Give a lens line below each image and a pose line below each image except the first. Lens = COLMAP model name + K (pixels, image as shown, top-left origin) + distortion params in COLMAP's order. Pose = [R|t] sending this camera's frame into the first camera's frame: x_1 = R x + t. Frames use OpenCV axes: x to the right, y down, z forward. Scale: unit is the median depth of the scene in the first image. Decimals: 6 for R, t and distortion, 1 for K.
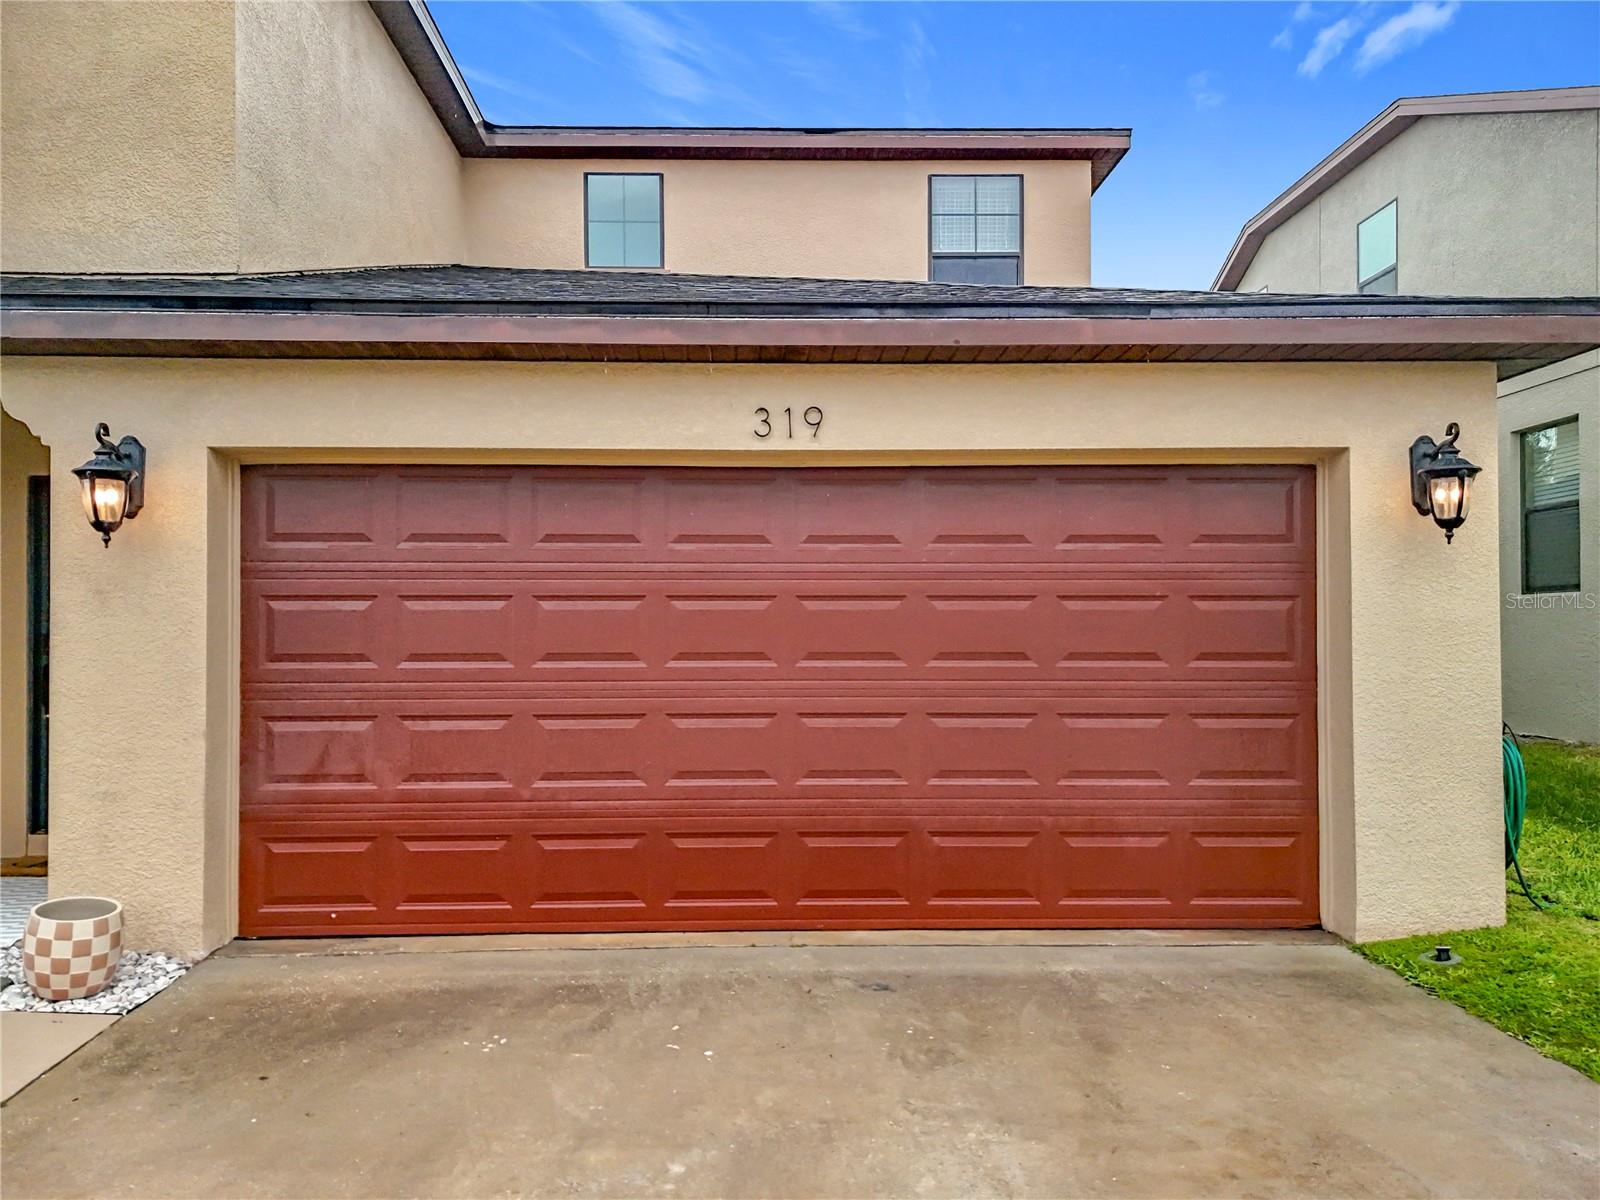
lens RADIAL K [[1177.1, 0, 778.2], [0, 1177.1, 621.0], [0, 0, 1]] dist [0.077879, -0.074925]
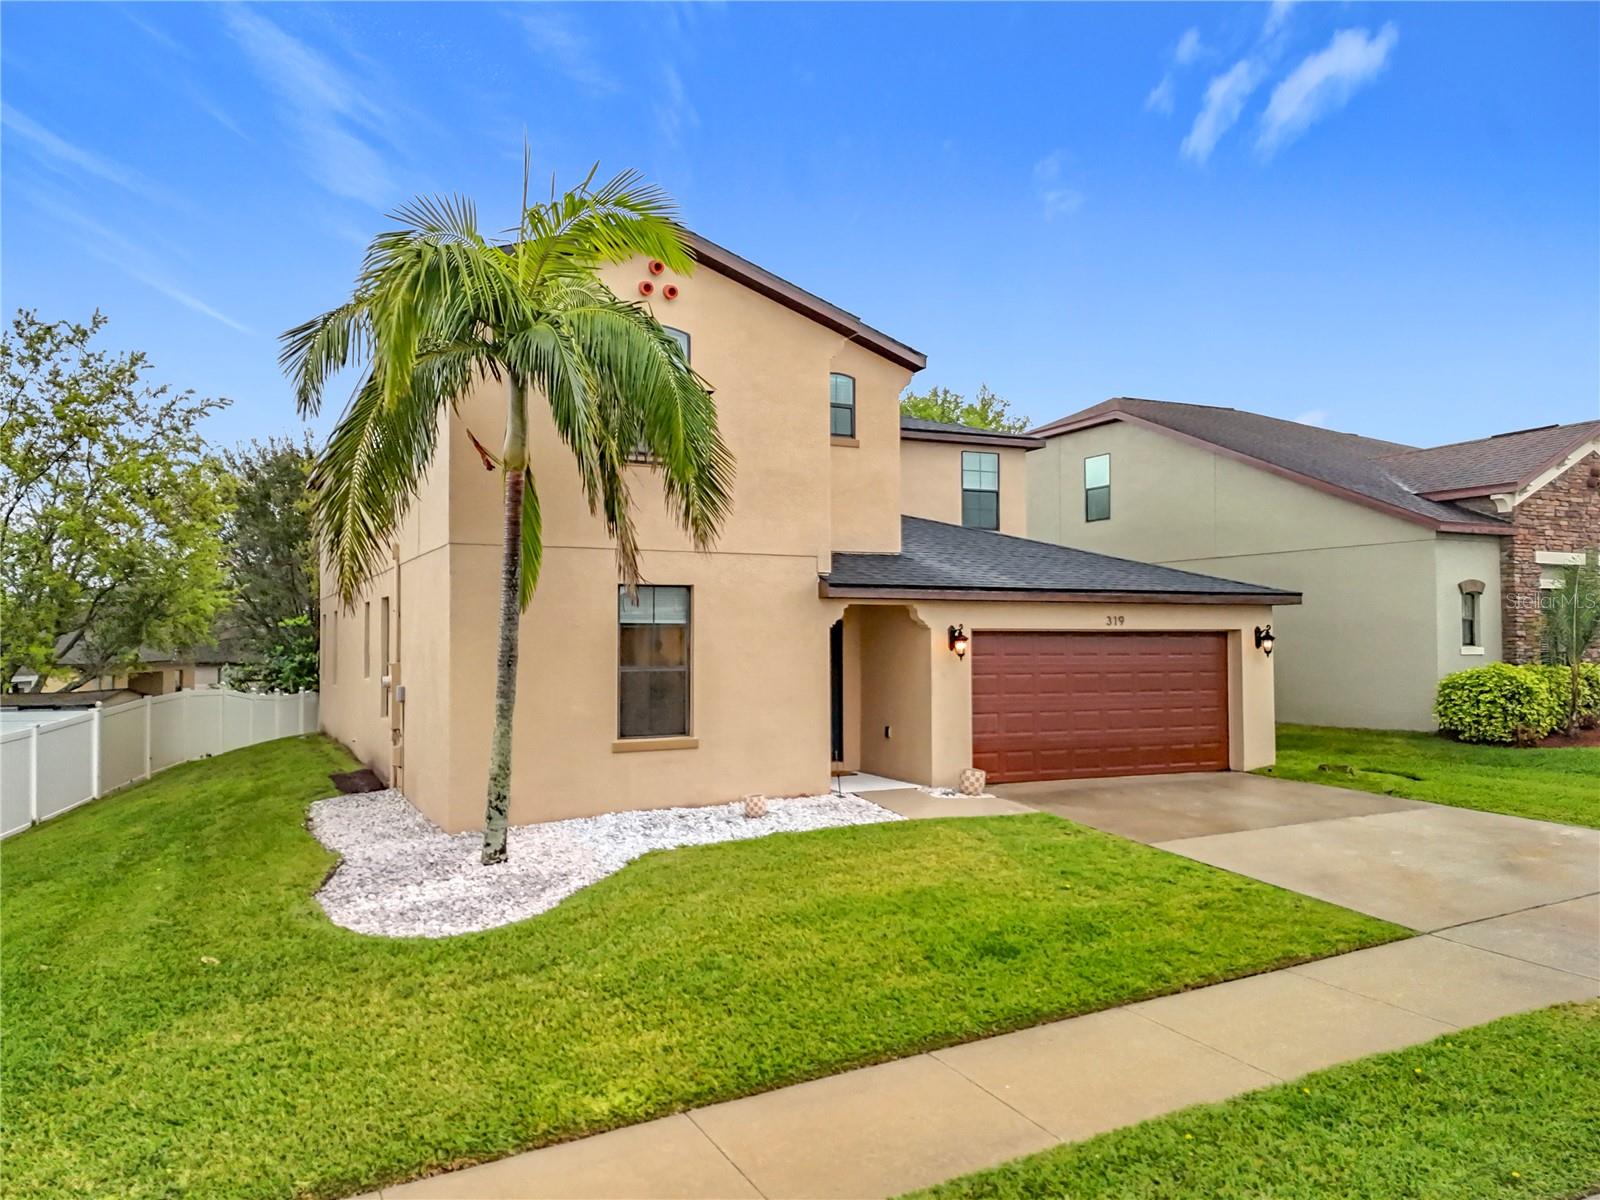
lens RADIAL K [[1163.3, 0, 802.4], [0, 1163.3, 579.9], [0, 0, 1]] dist [0.099509, -0.154126]
pose [[0.911962, 0.023414, 0.409605, -2.069532], [-0.007003, 0.999113, -0.041520, -0.135870], [-0.410214, 0.034996, 0.911317, -1.588773]]
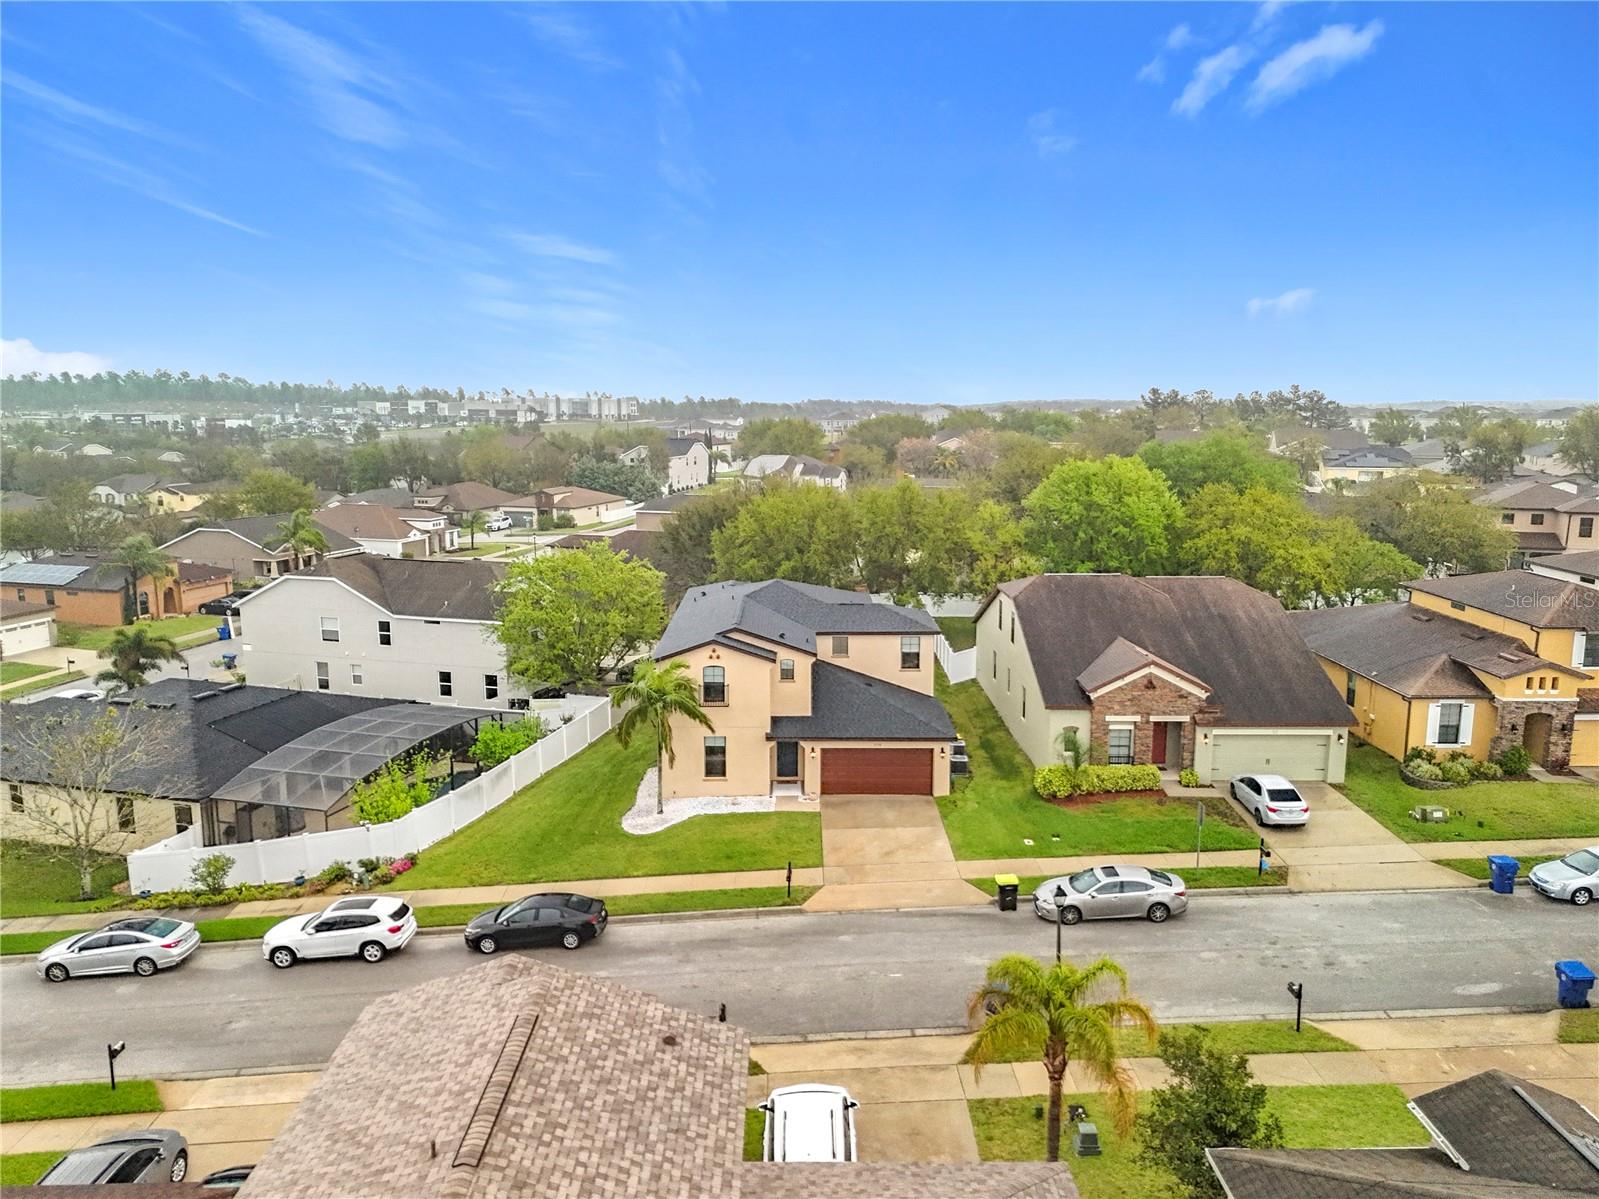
lens RADIAL K [[1194.3, 0, 797.7], [0, 1194.3, 610.8], [0, 0, 1]] dist [0.095432, -0.091183]
pose [[0.999789, 0.008494, -0.018710, -0.465149], [-0.004645, 0.980408, 0.196923, -3.093632], [0.020016, -0.196795, 0.980240, -8.195771]]
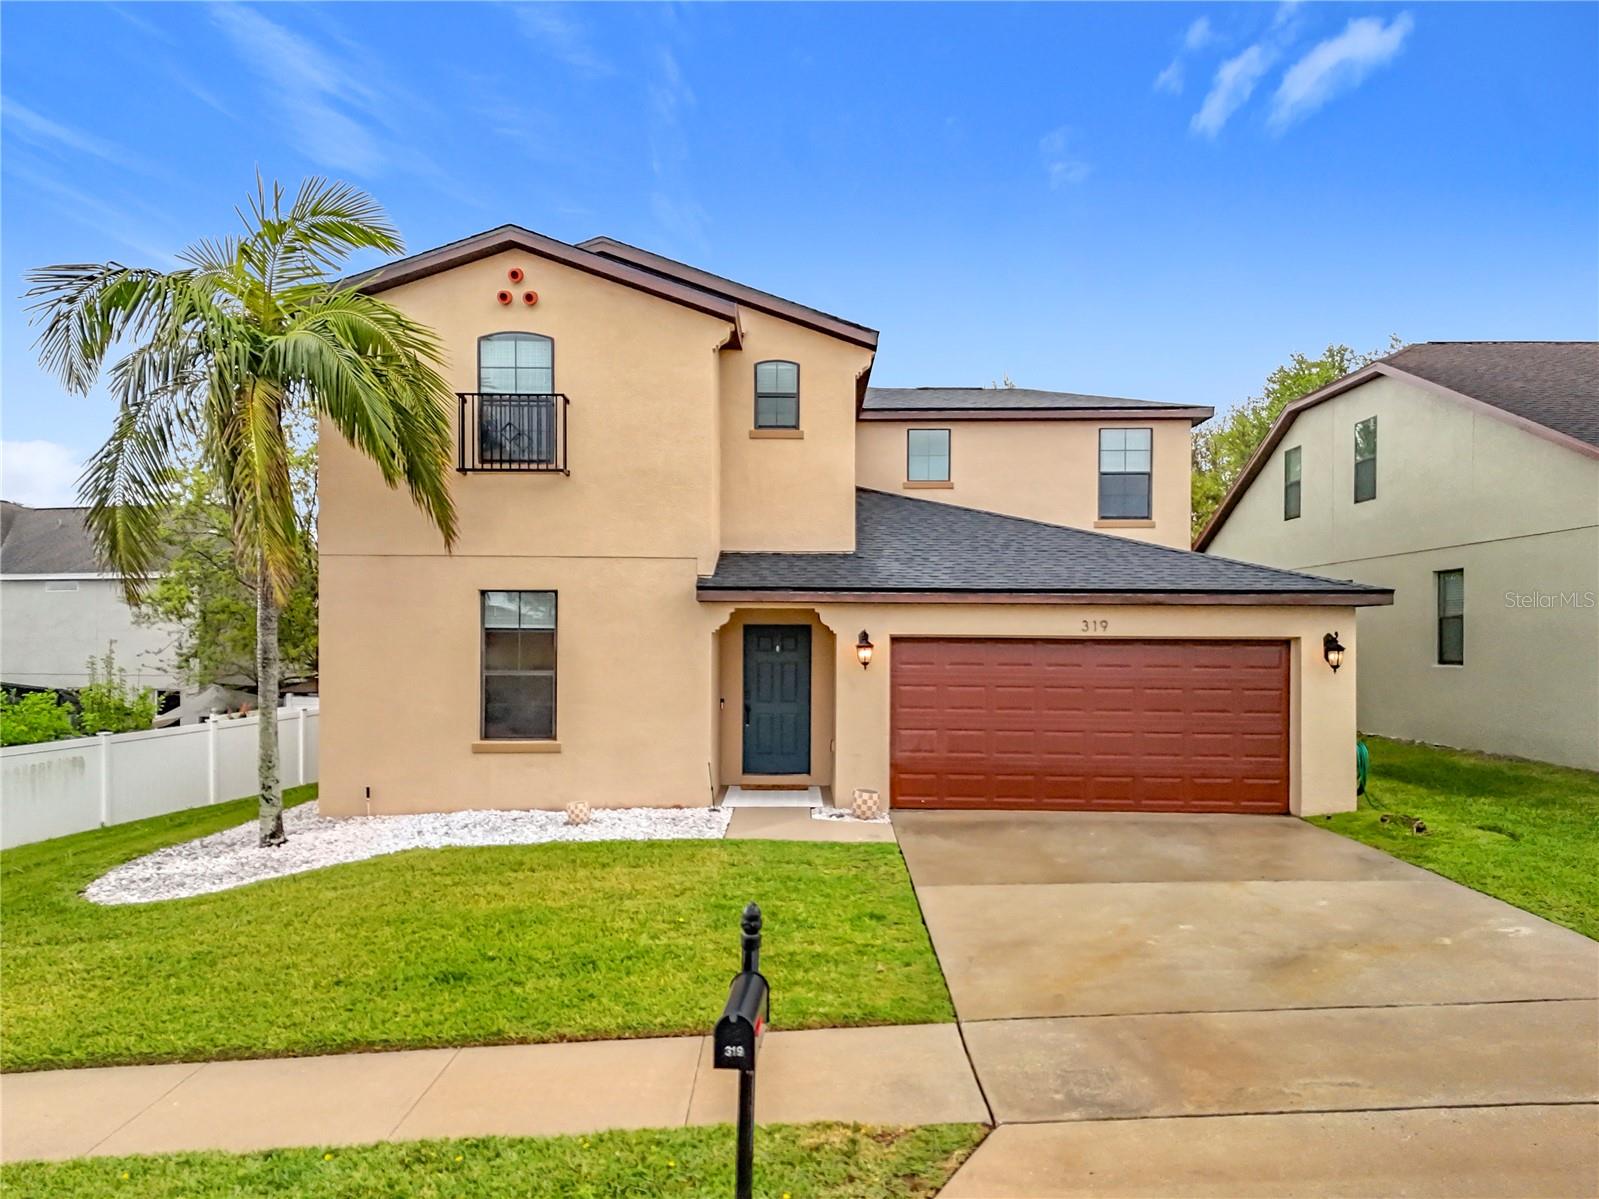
lens RADIAL K [[1194.3, 0, 797.7], [0, 1194.3, 610.8], [0, 0, 1]] dist [0.095432, -0.091183]
pose [[0.999504, 0.009347, -0.030080, -0.583383], [-0.009747, 0.999866, -0.013174, -0.153962], [0.029953, 0.013460, 0.999461, -1.784920]]
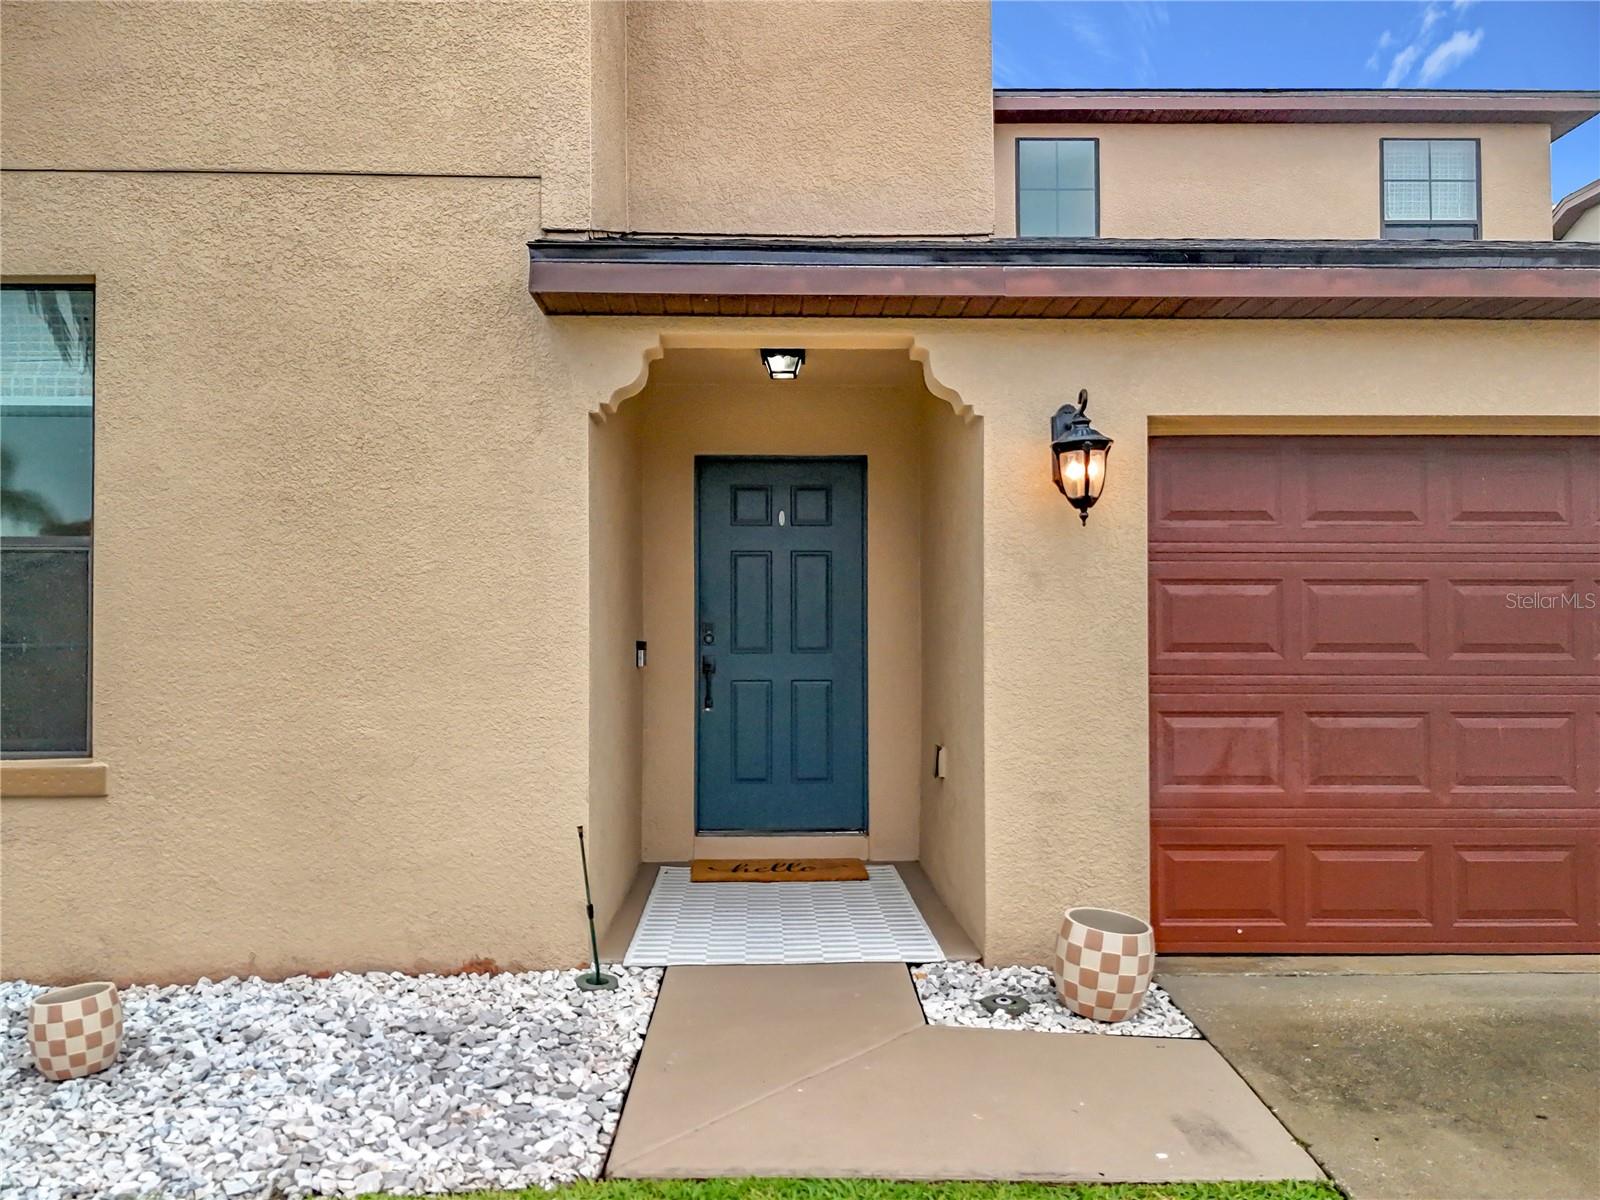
lens RADIAL K [[1229.3, 0, 801.7], [0, 1229.3, 604.7], [0, 0, 1]] dist [0.067776, -0.067146]
pose [[0.999996, 0.002738, -0.000832, -0.706481], [-0.002749, 0.999916, -0.012694, 0.011137], [0.000797, 0.012696, 0.999919, 0.049494]]
